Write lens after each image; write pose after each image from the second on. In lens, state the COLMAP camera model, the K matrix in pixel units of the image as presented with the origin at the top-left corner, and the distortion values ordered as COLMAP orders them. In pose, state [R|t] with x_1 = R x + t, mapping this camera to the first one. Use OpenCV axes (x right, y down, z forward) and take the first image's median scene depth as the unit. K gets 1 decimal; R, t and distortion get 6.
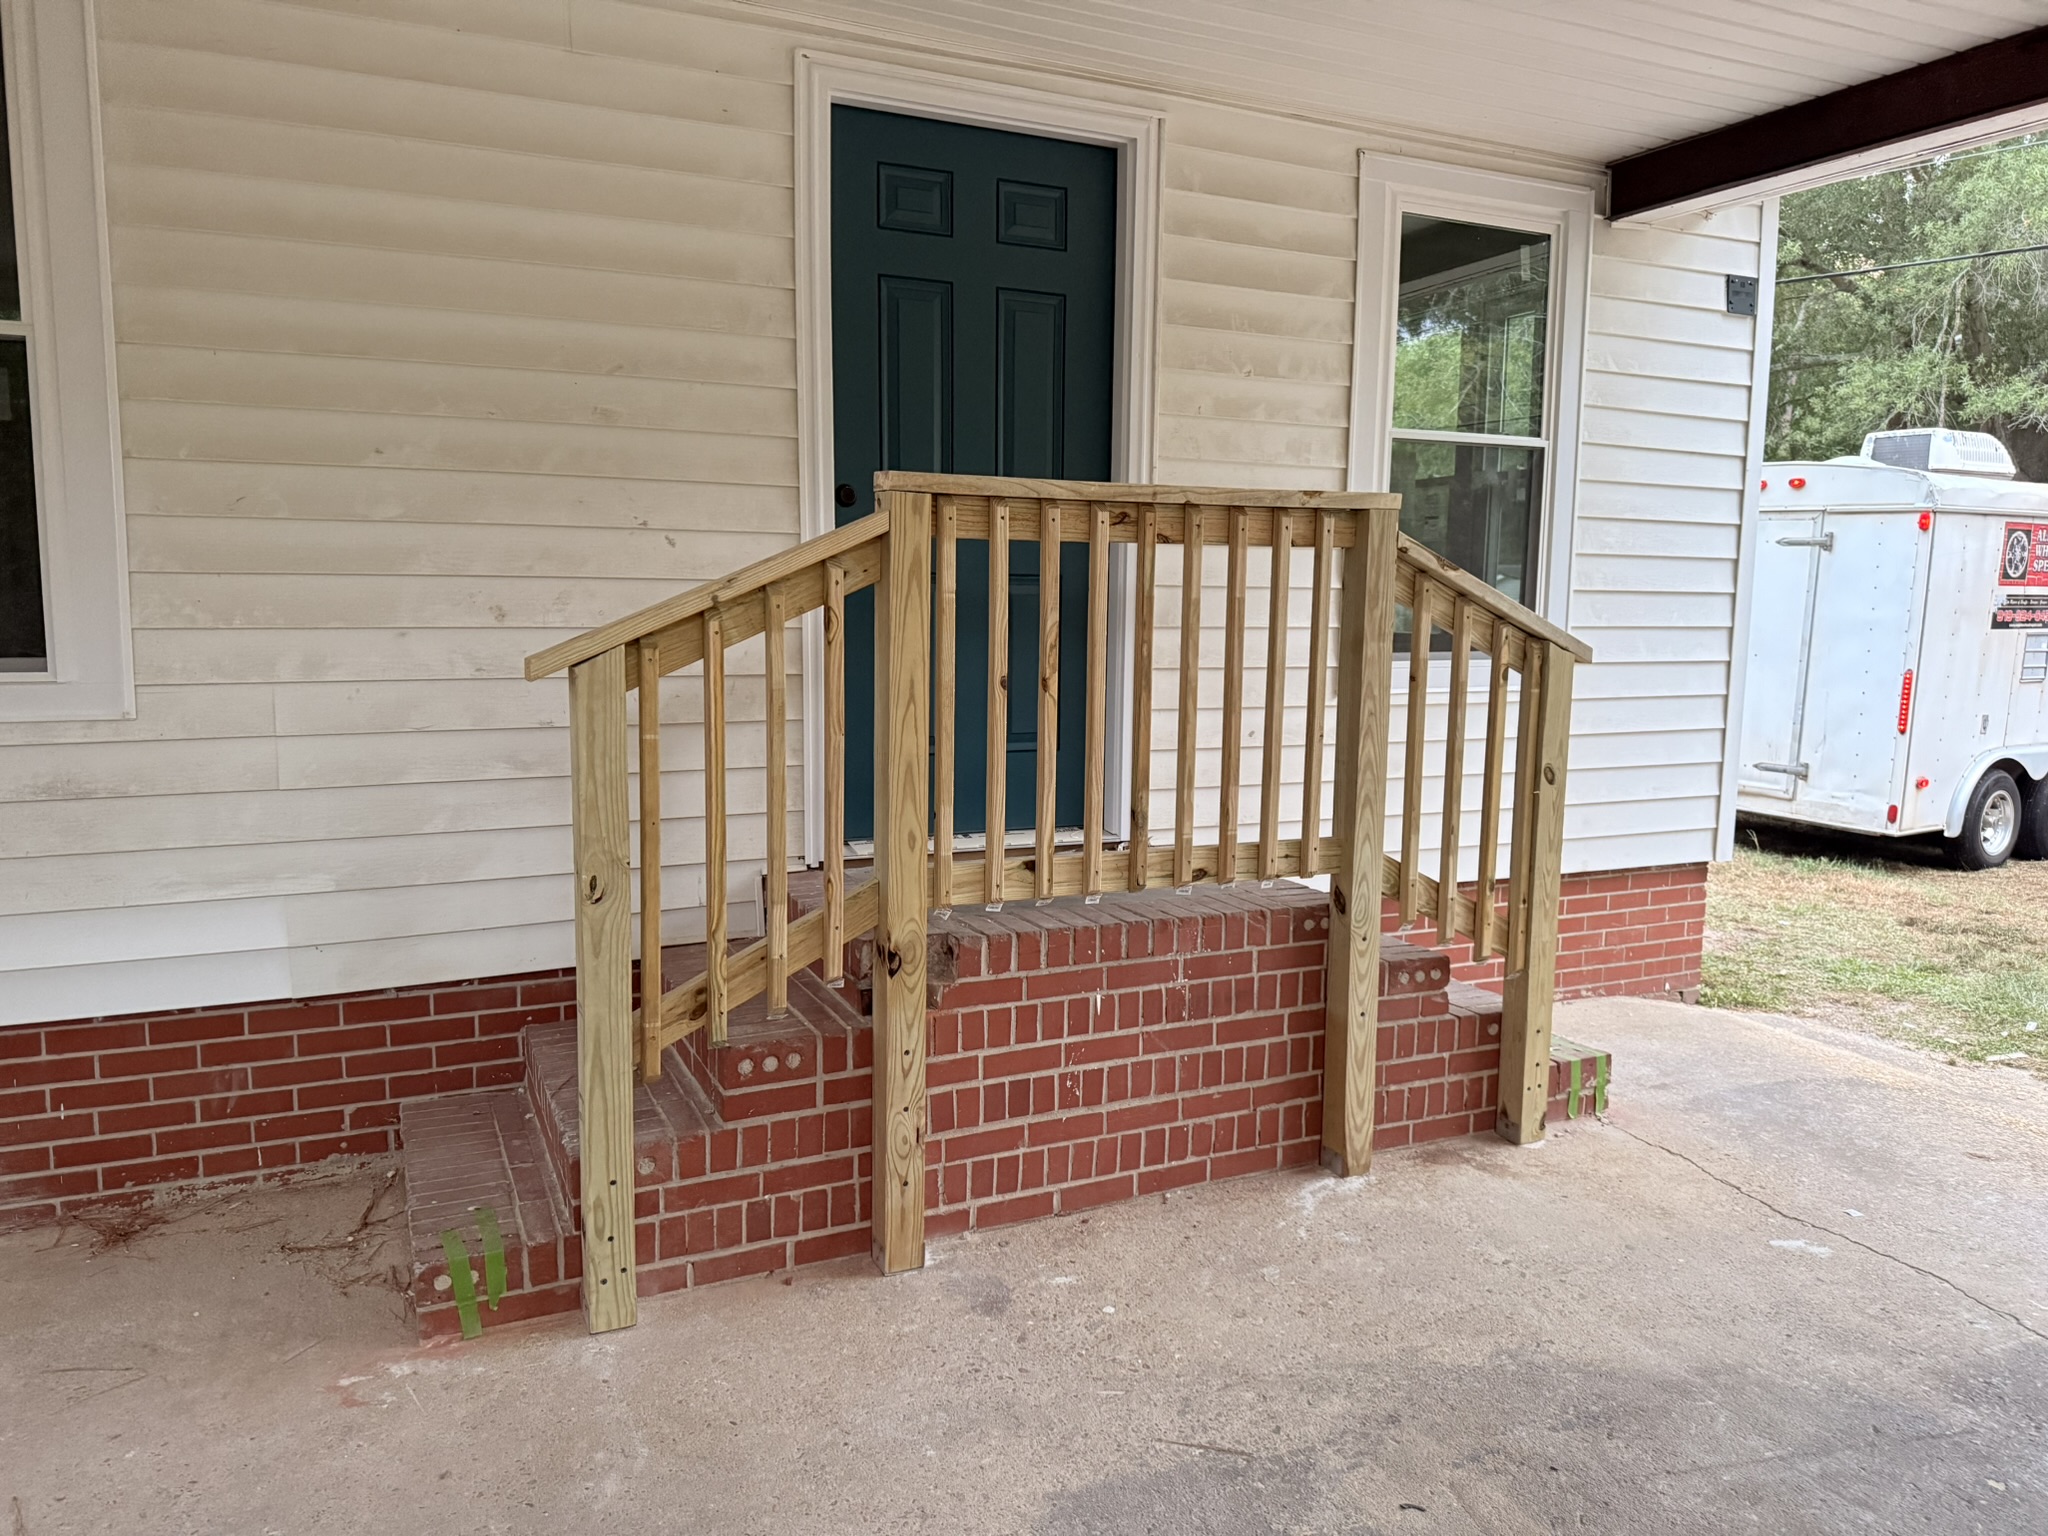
lens RADIAL K [[1411.4, 0, 1030.8], [0, 1411.4, 772.9], [0, 0, 1]] dist [0.135571, -0.218276]
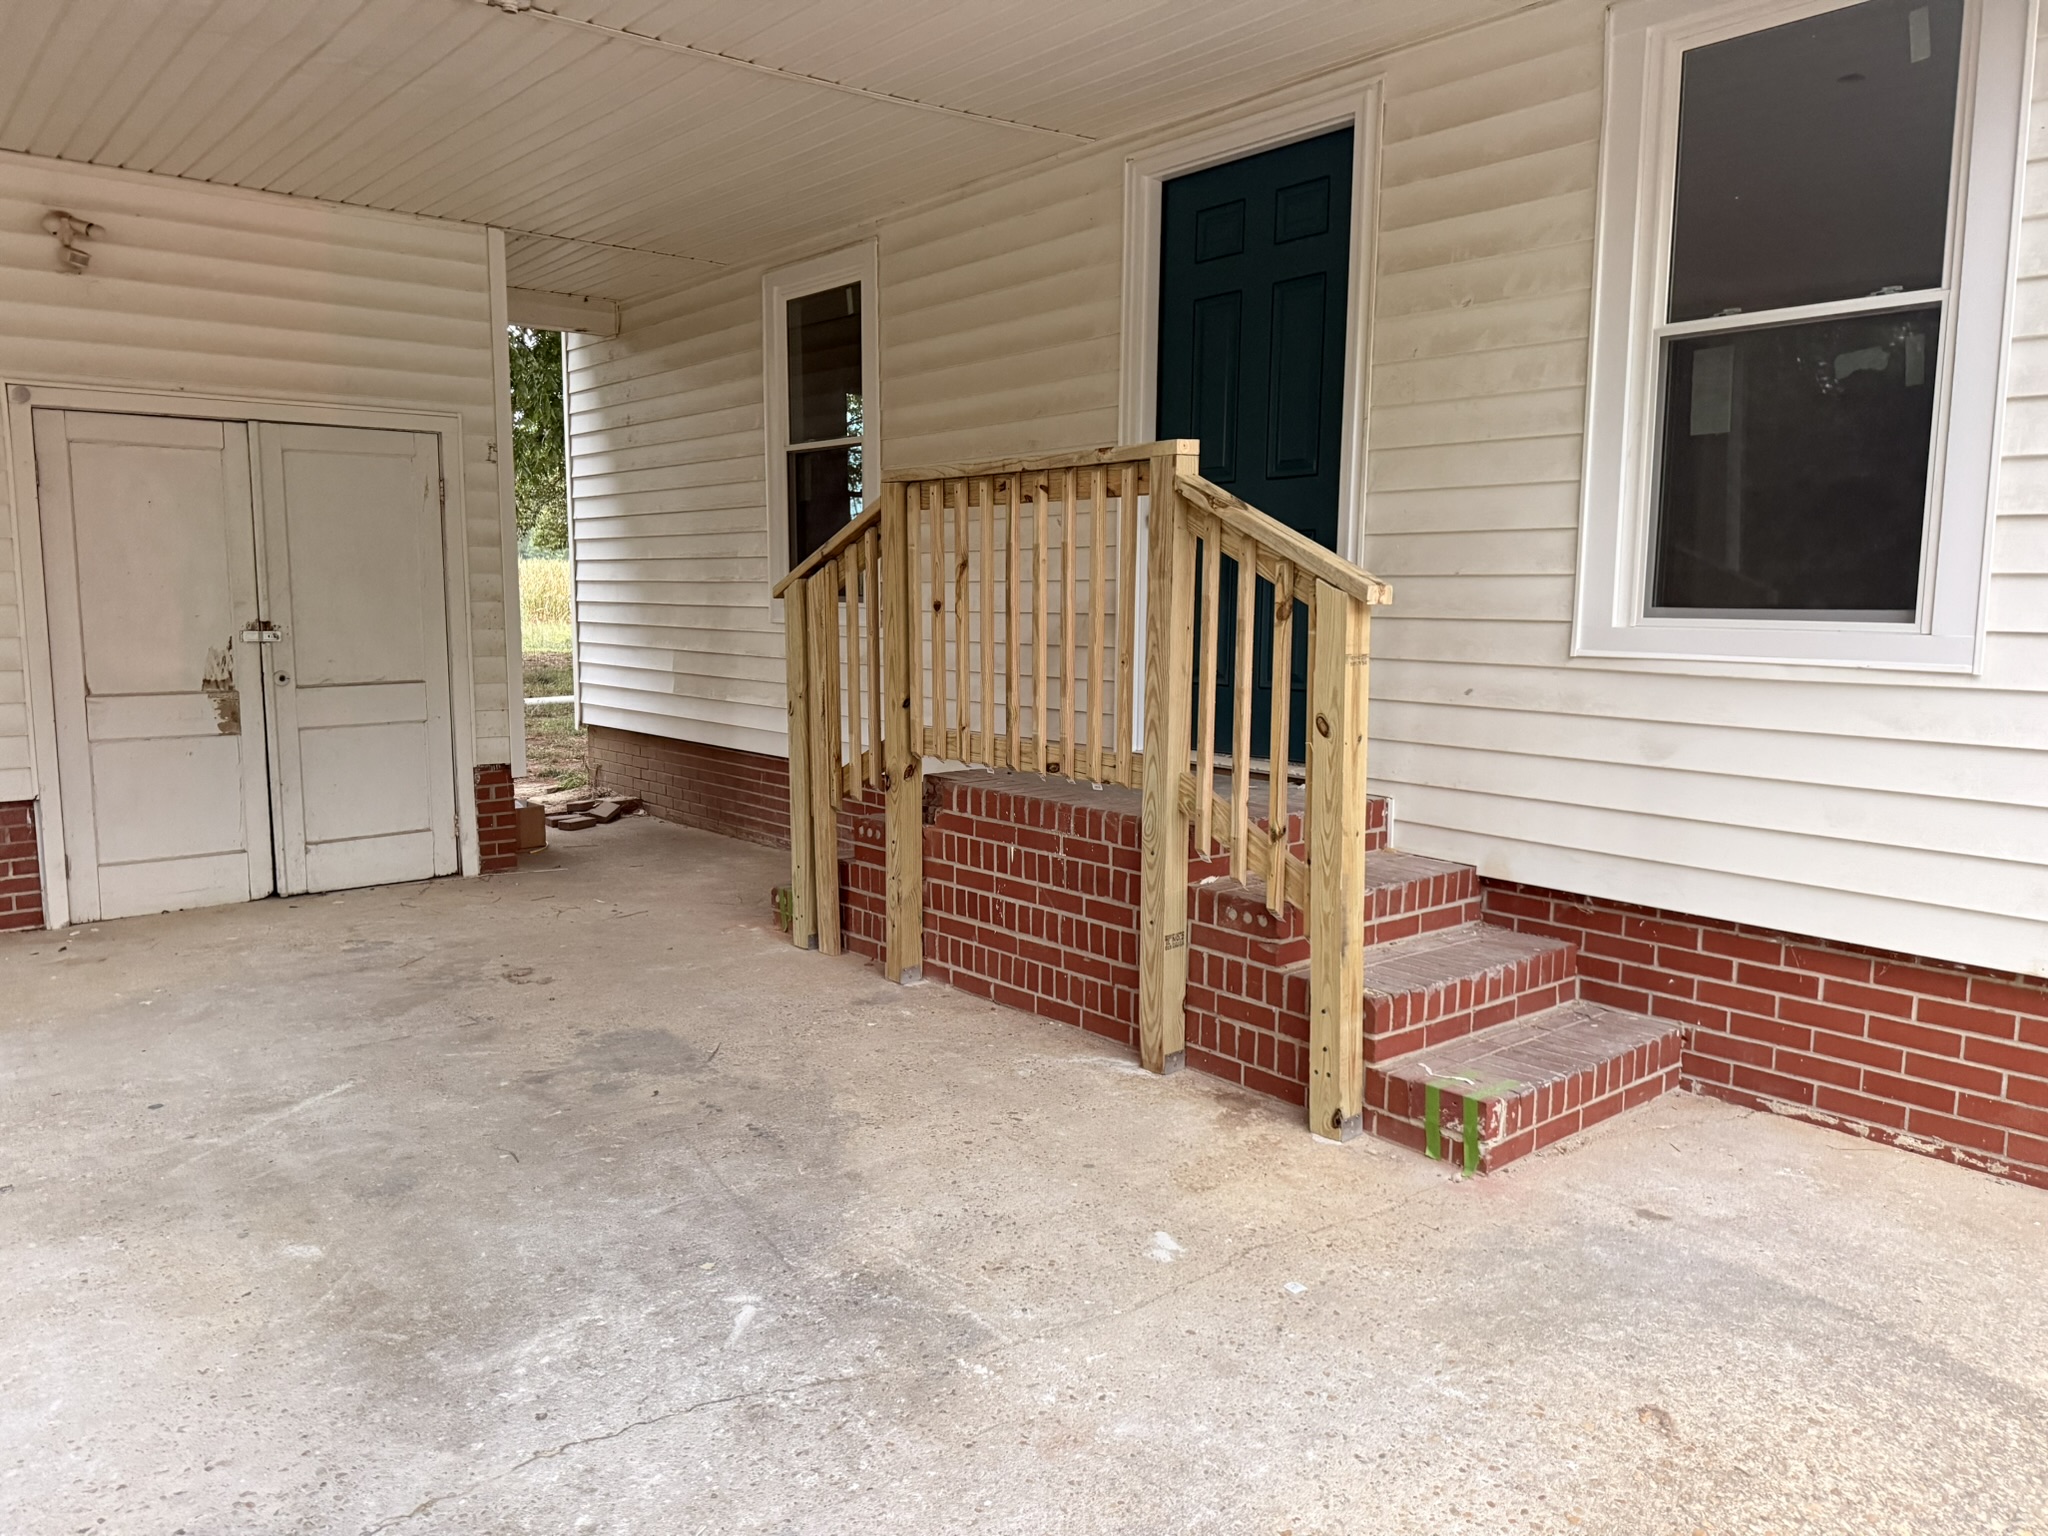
lens RADIAL K [[1414.2, 0, 1024.0], [0, 1414.2, 768.0], [0, 0, 1]] dist [0.096668, -0.216366]
pose [[0.270259, 0.113816, -0.956037, 1.260191], [-0.116127, 0.989592, 0.084984, -0.029444], [0.955759, 0.088054, 0.280664, 0.607093]]
